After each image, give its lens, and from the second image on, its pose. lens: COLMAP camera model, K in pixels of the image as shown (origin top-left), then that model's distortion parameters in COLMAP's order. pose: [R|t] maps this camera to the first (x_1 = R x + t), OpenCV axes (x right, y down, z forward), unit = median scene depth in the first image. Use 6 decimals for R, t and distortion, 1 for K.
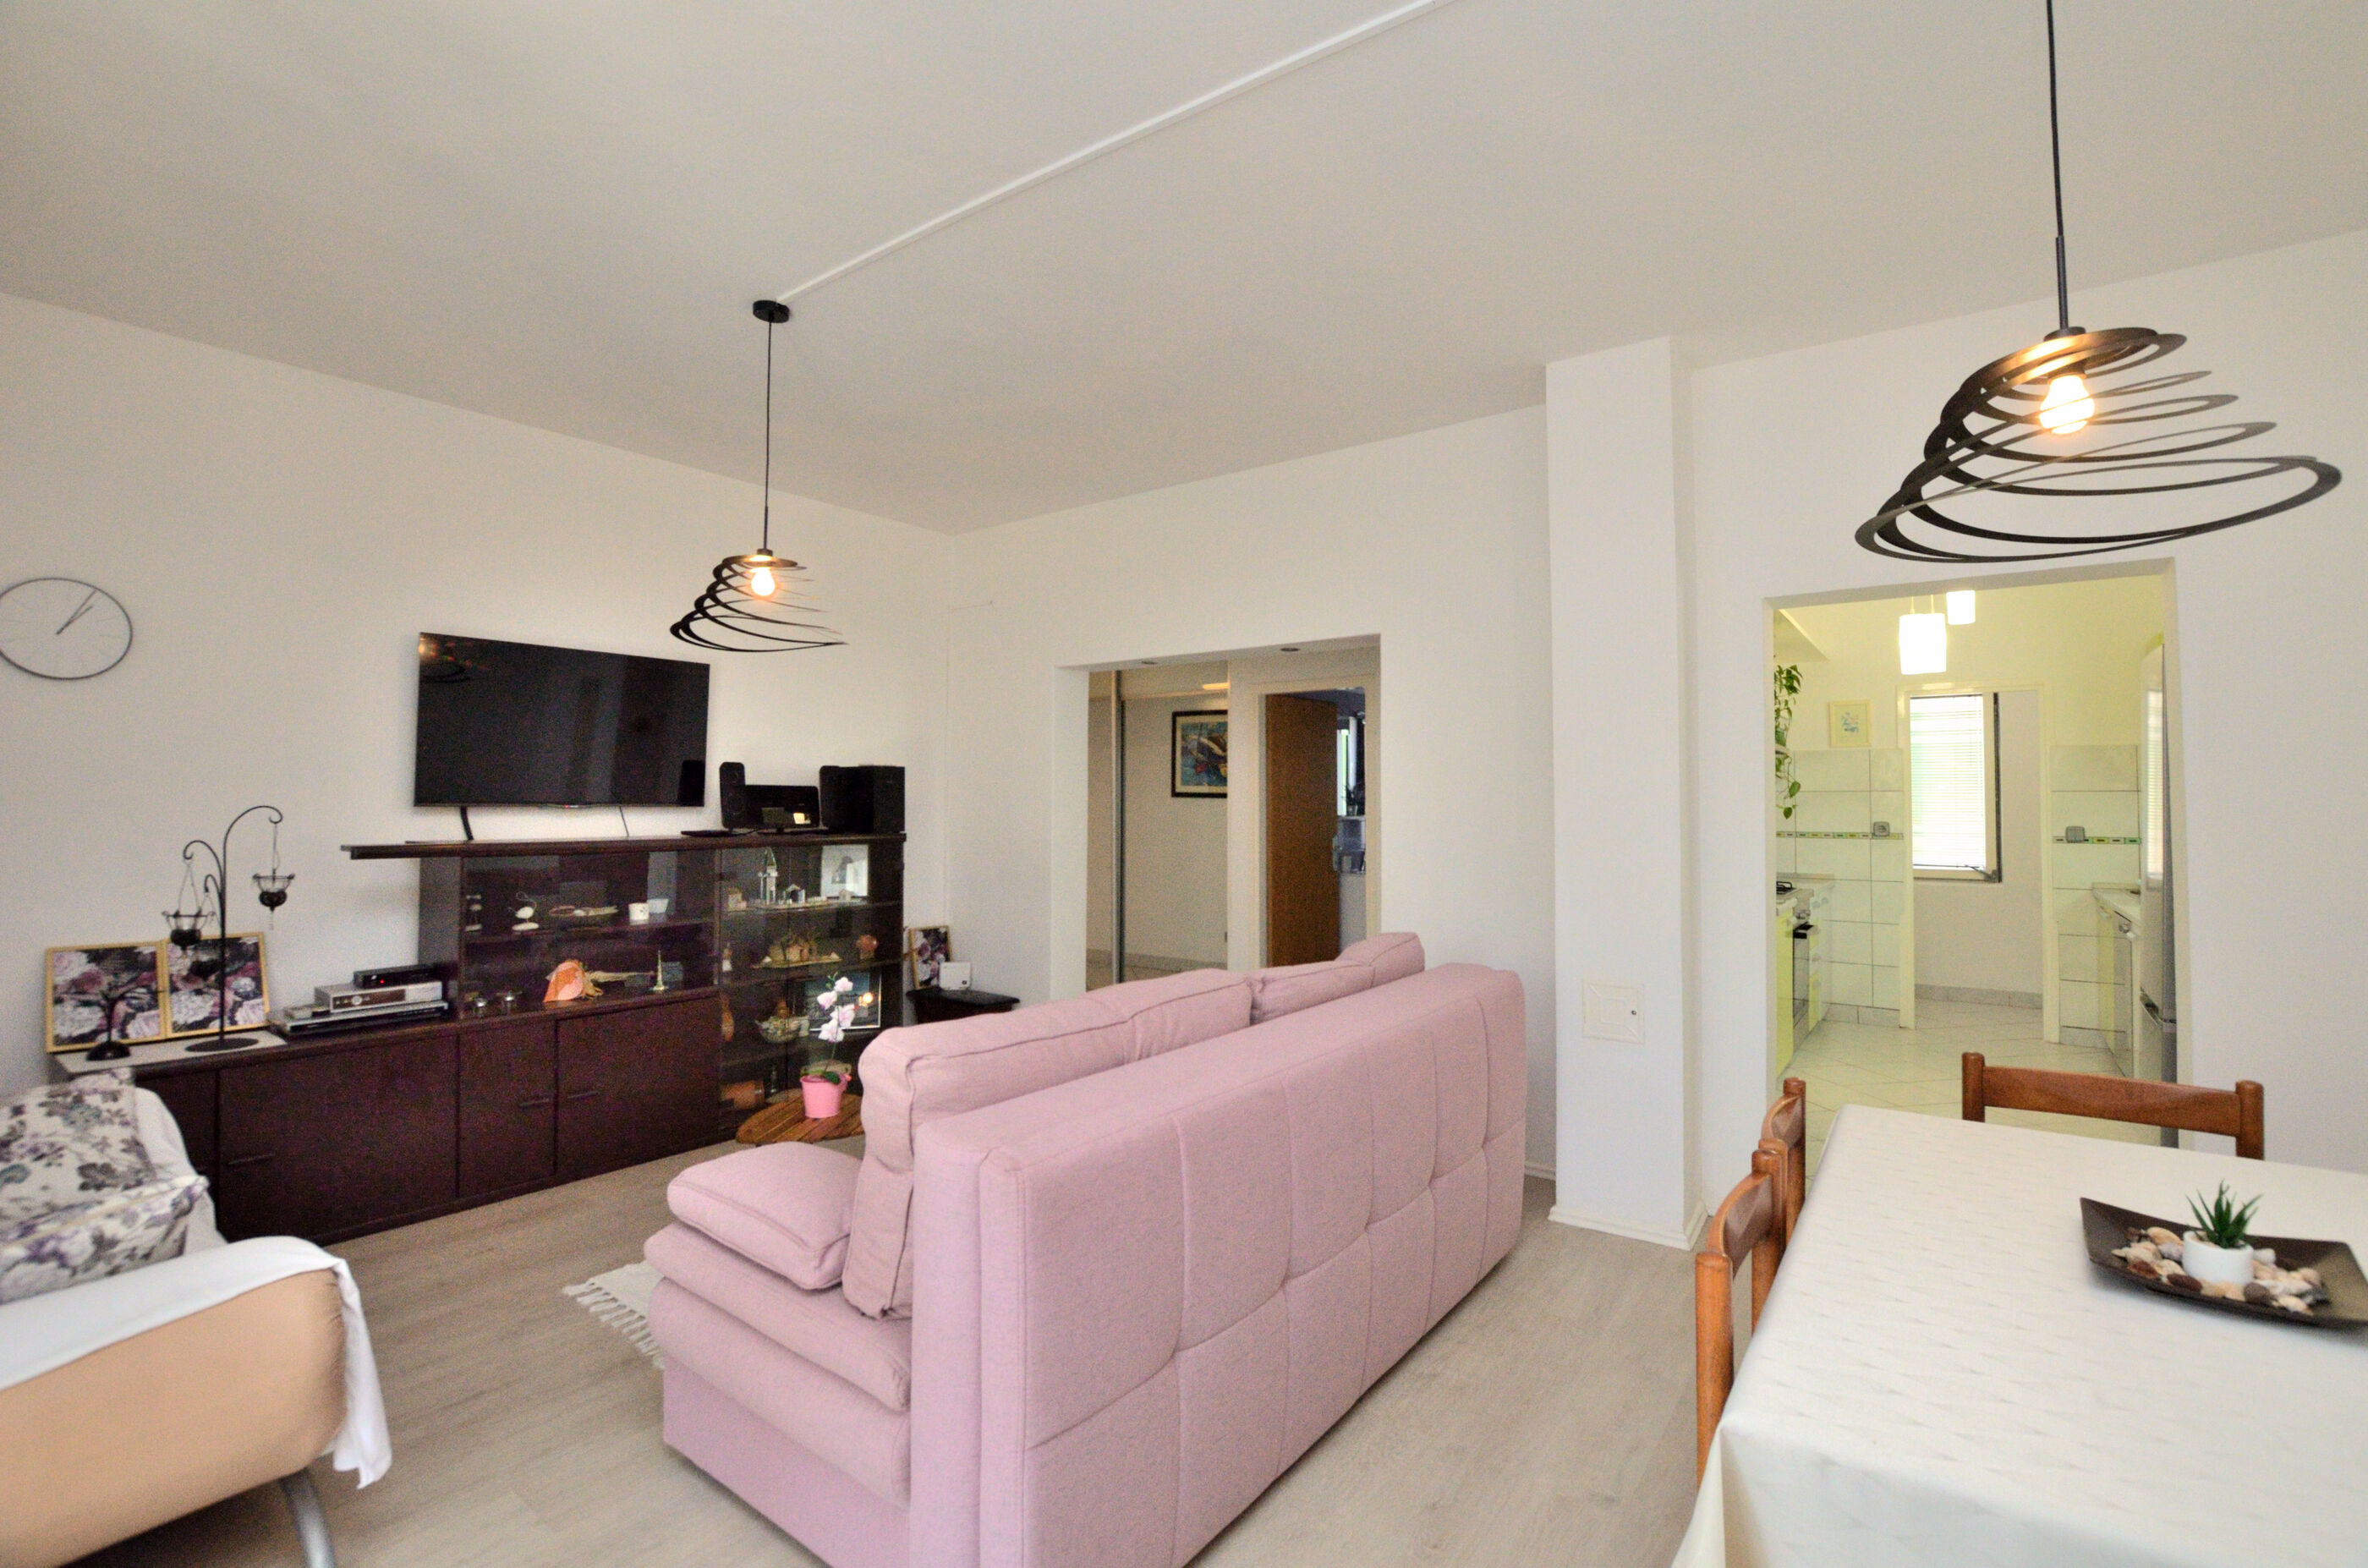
lens RADIAL K [[1046.4, 0, 1179.7], [0, 1046.4, 776.9], [0, 0, 1]] dist [-0.031756, 0.003973]
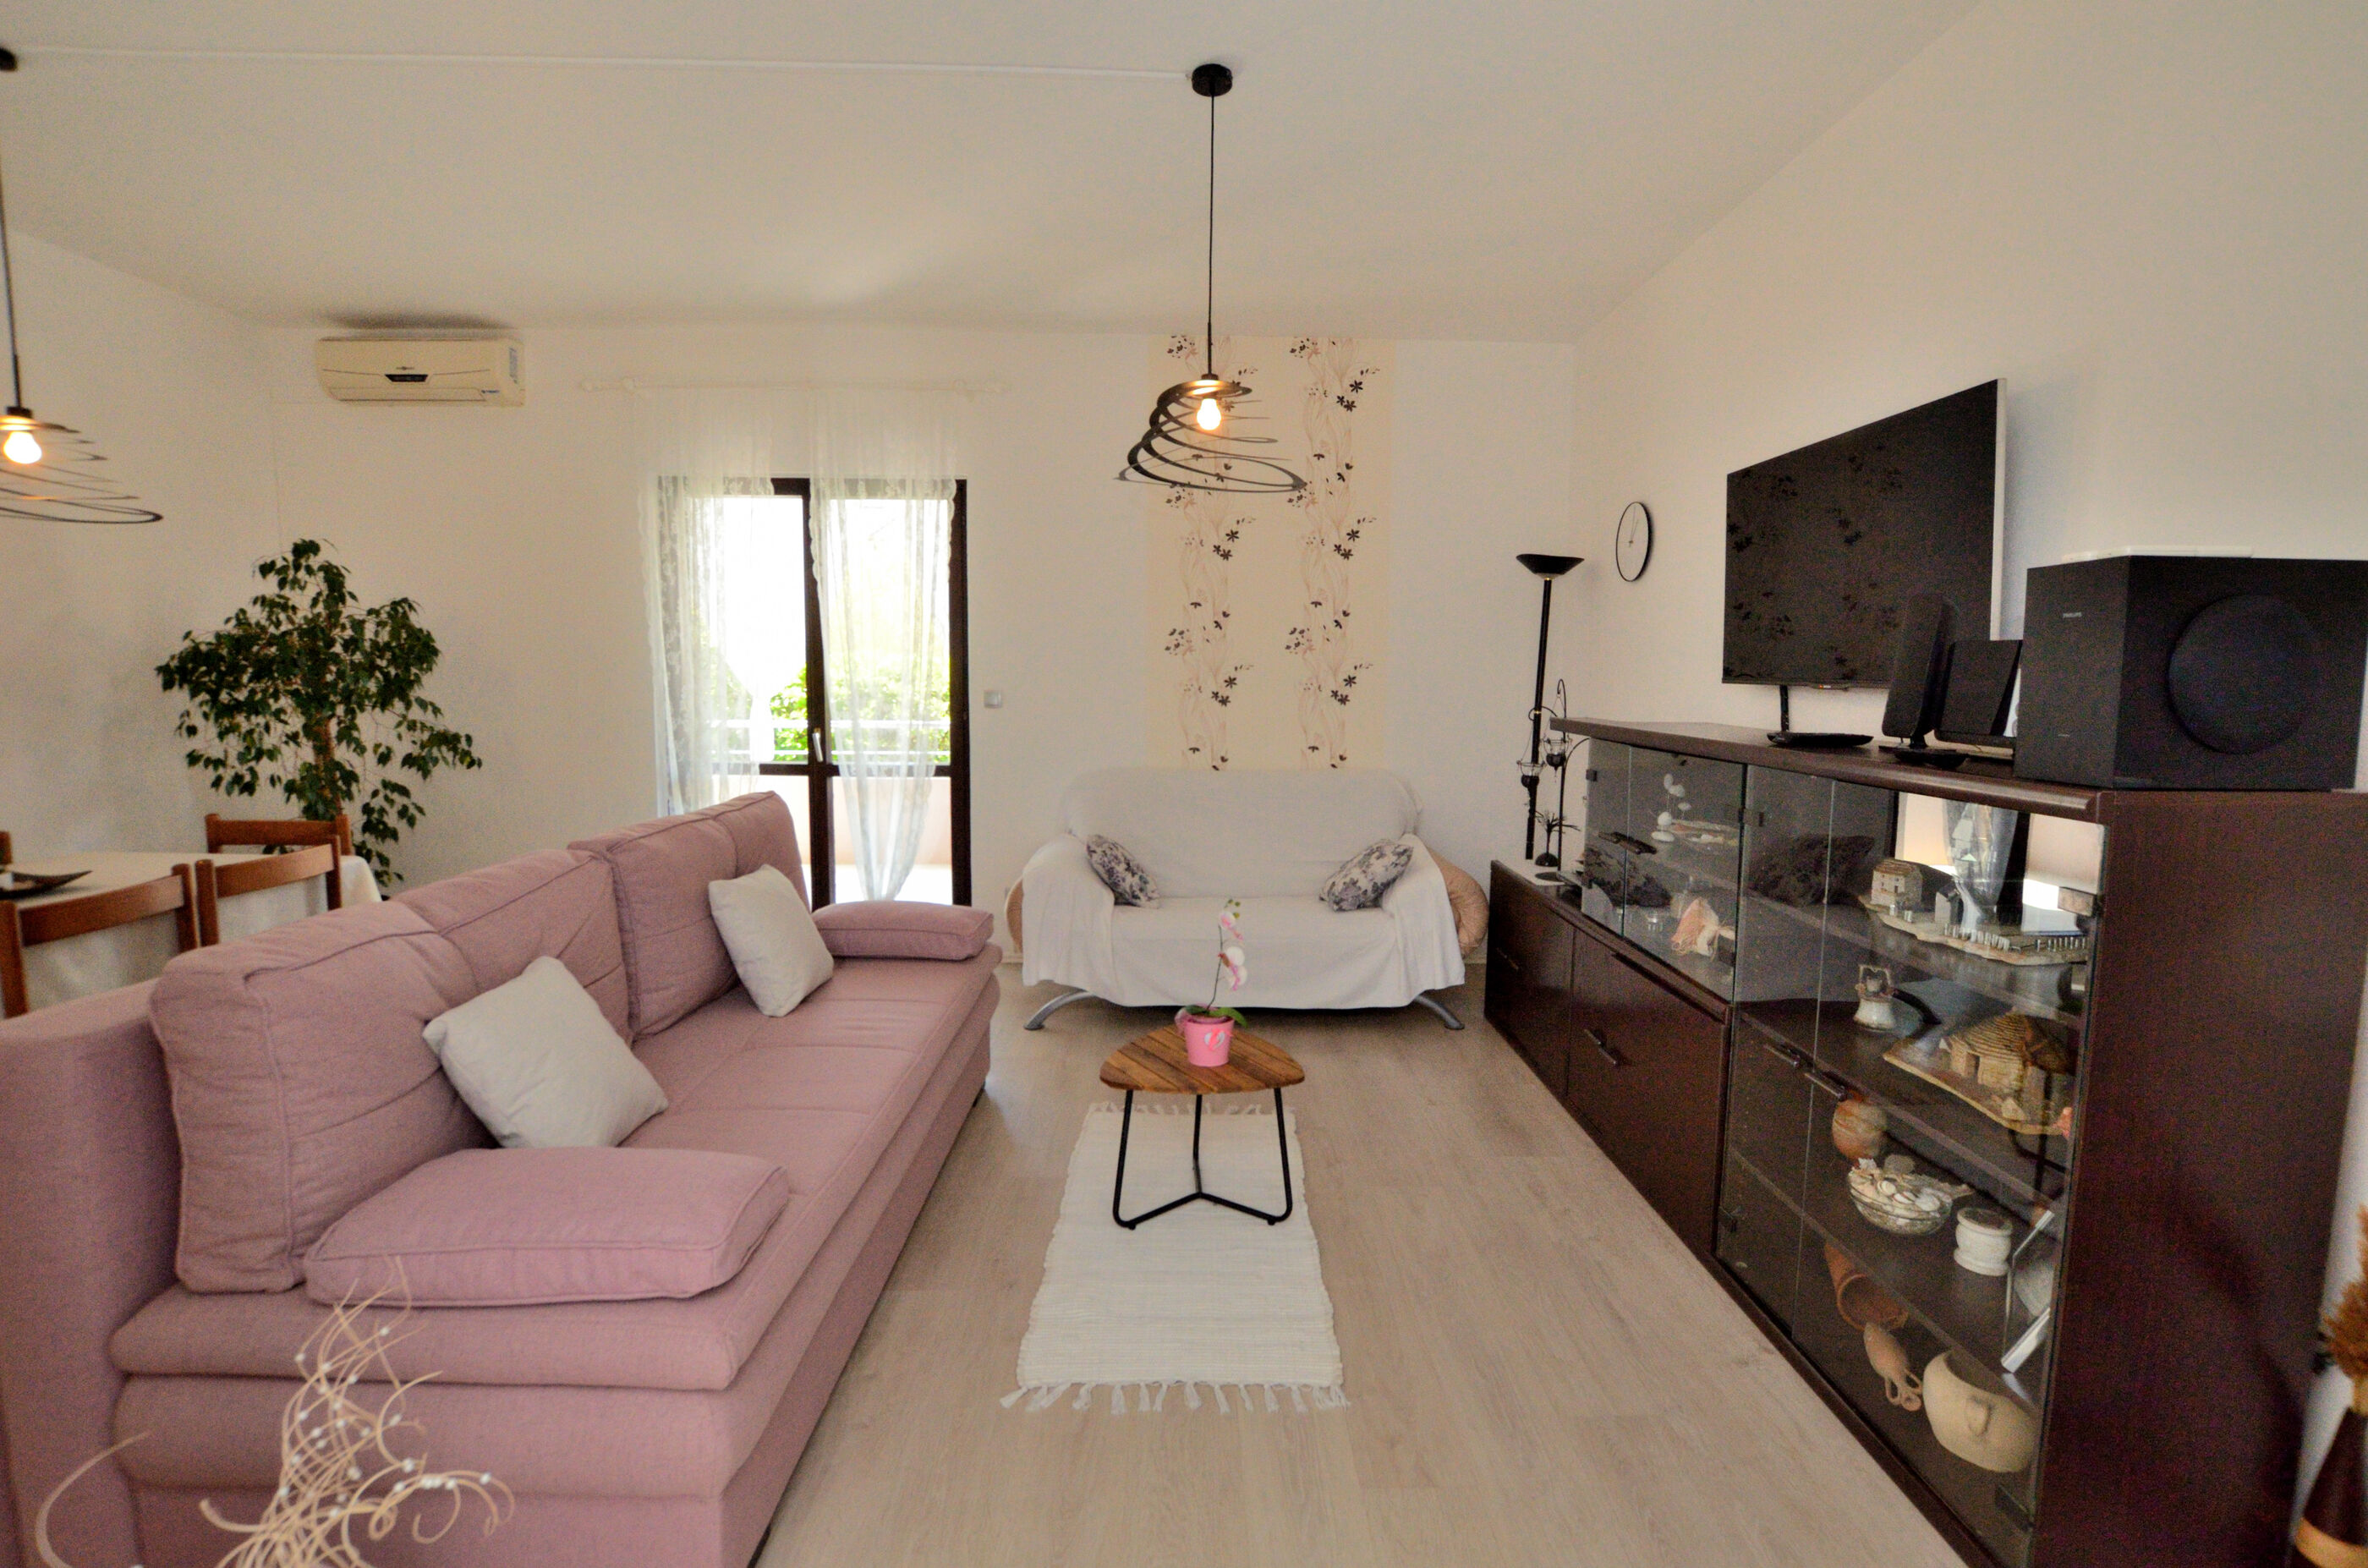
lens RADIAL K [[1046.4, 0, 1223.6], [0, 1046.4, 778.9], [0, 0, 1]] dist [-0.031756, 0.003973]
pose [[-0.774731, 0.055822, -0.629822, 0.122138], [0.002538, 0.996362, 0.085187, 0.032136], [0.632286, 0.064398, -0.772054, 1.368419]]
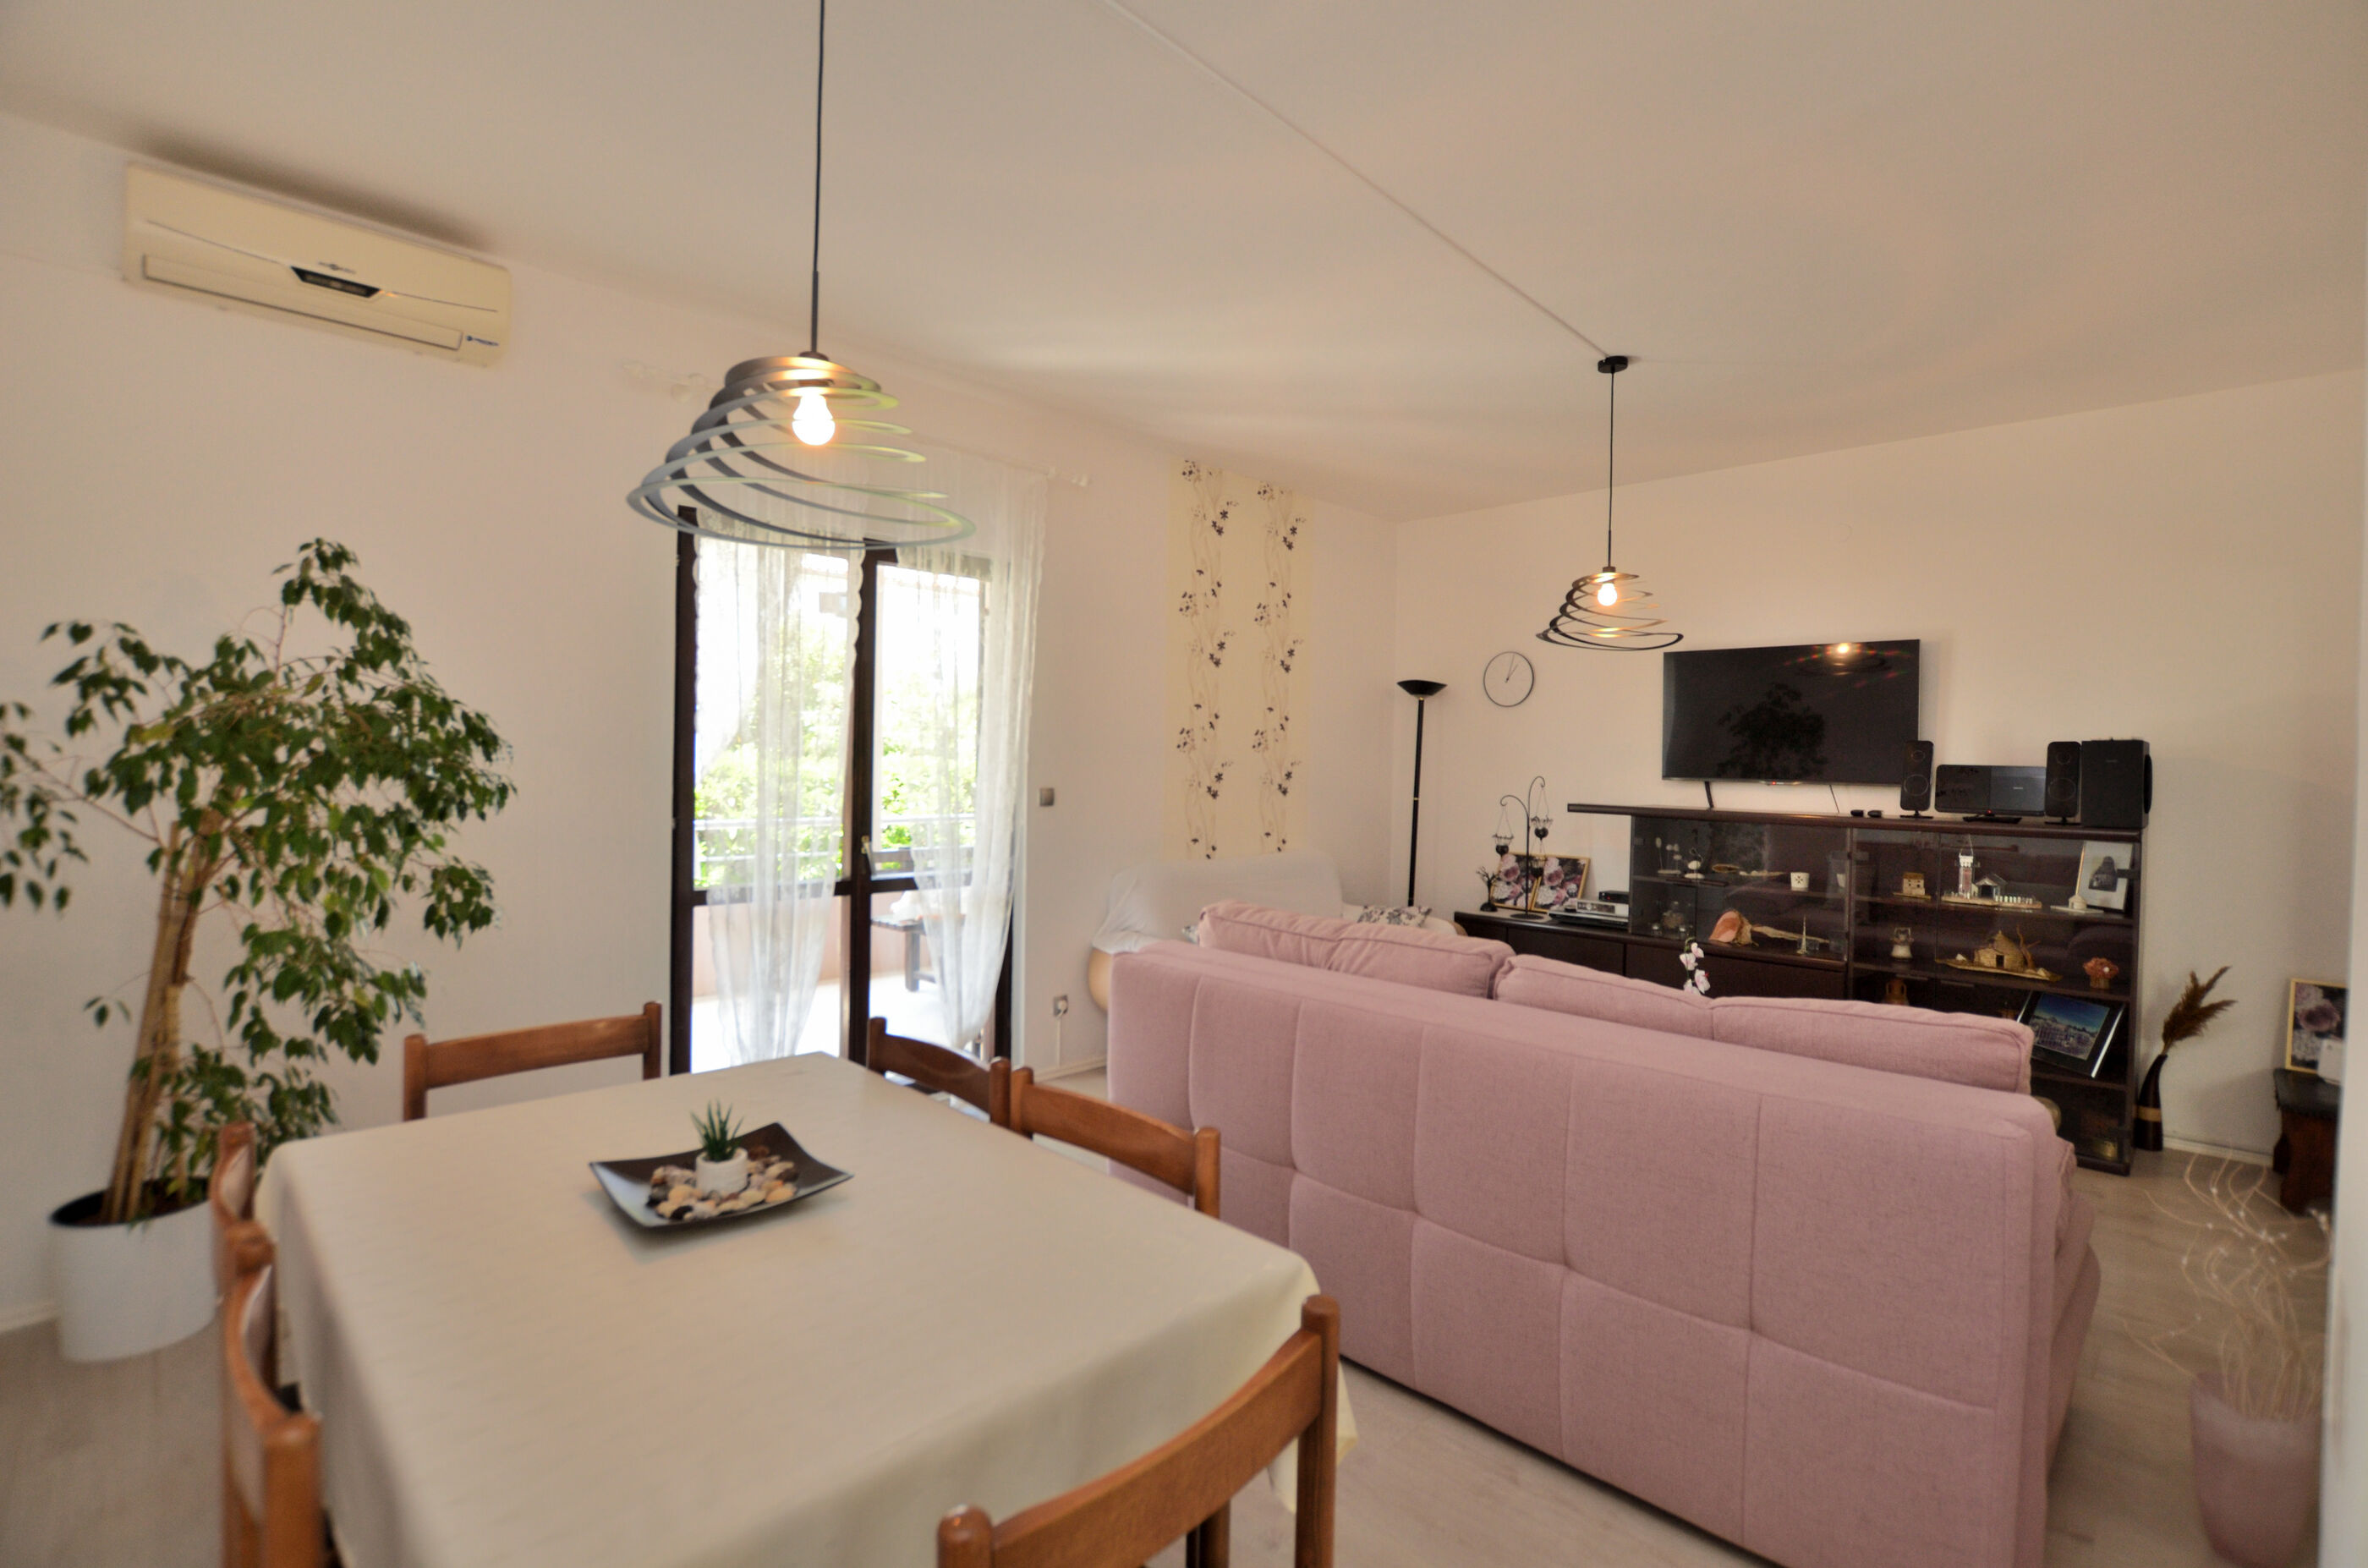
lens RADIAL K [[1059.6, 0, 1226.0], [0, 1059.6, 765.9], [0, 0, 1]] dist [-0.025343, -0.000758]
pose [[-0.114886, -0.000228, -0.993379, 0.702697], [0.002308, 0.999997, -0.000496, 0.009038], [0.993376, -0.002350, -0.114885, 0.565478]]
